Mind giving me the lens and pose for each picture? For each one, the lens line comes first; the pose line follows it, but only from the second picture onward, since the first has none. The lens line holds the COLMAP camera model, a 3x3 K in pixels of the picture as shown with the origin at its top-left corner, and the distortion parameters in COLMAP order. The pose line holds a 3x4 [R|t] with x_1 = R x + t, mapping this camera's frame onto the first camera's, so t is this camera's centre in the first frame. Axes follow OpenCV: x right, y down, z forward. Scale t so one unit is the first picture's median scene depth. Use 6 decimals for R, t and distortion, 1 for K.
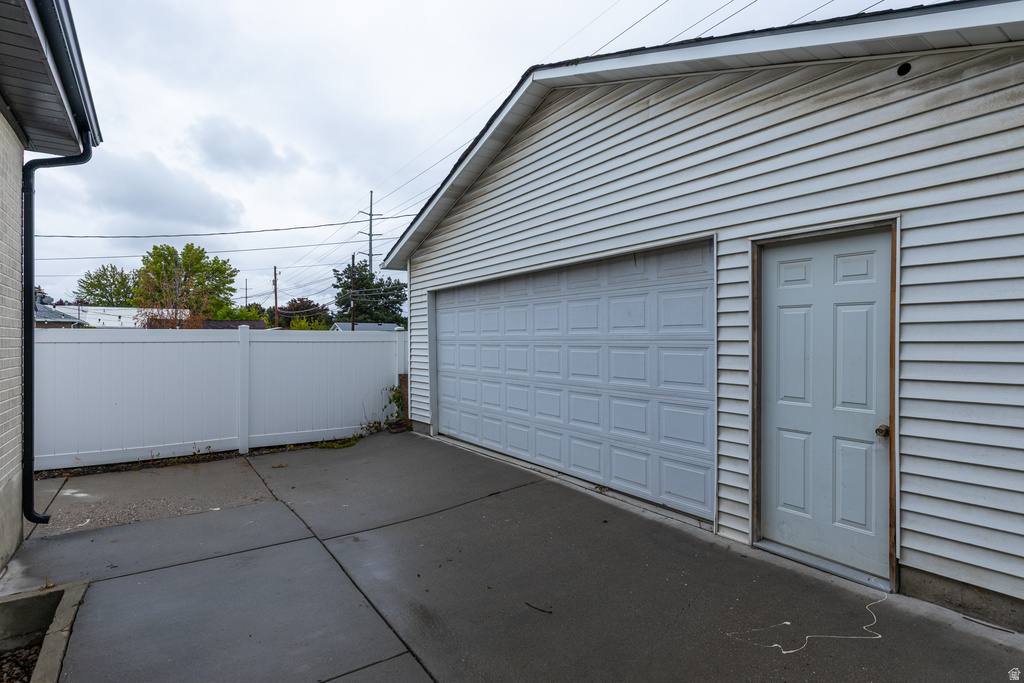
lens RADIAL K [[525.8, 0, 512.7], [0, 525.8, 341.1], [0, 0, 1]] dist [-0.006170, -0.001164]
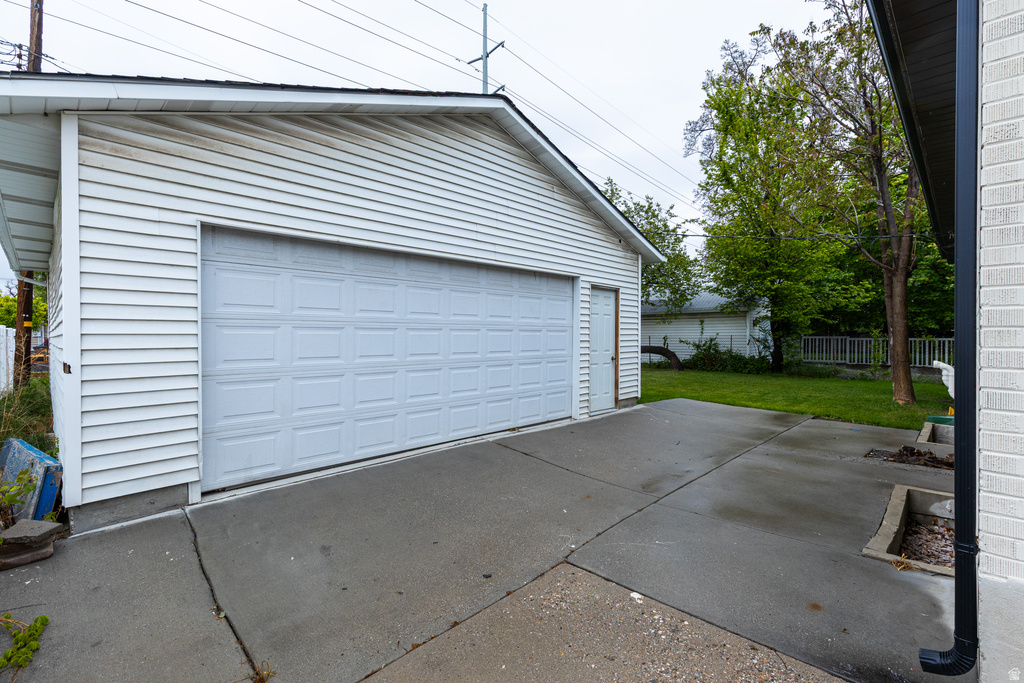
lens RADIAL K [[467.8, 0, 512.5], [0, 467.8, 340.1], [0, 0, 1]] dist [0.004515, 0.000350]
pose [[-0.204515, -0.009570, 0.978817, -1.081560], [0.000146, 0.999952, 0.009807, 0.025315], [-0.978863, 0.002149, -0.204504, 1.279447]]
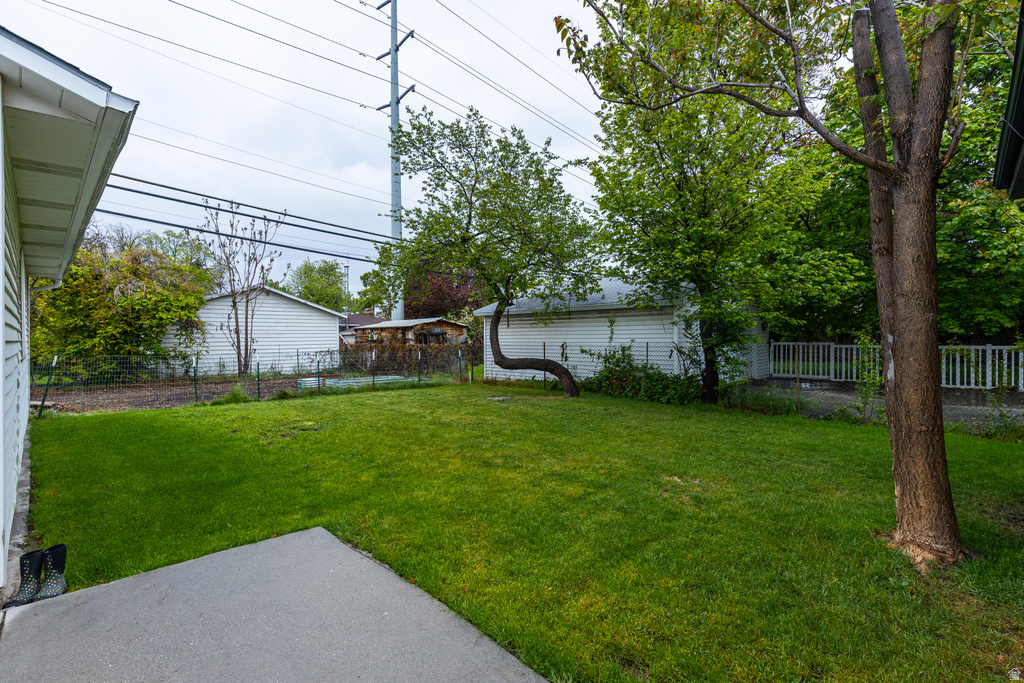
lens RADIAL K [[467.8, 0, 514.8], [0, 467.8, 338.8], [0, 0, 1]] dist [0.004515, 0.000350]
pose [[-0.205692, -0.003312, 0.978611, -0.693525], [-0.001861, 0.999994, 0.002993, 0.014757], [-0.978615, -0.001206, -0.205697, 0.803460]]
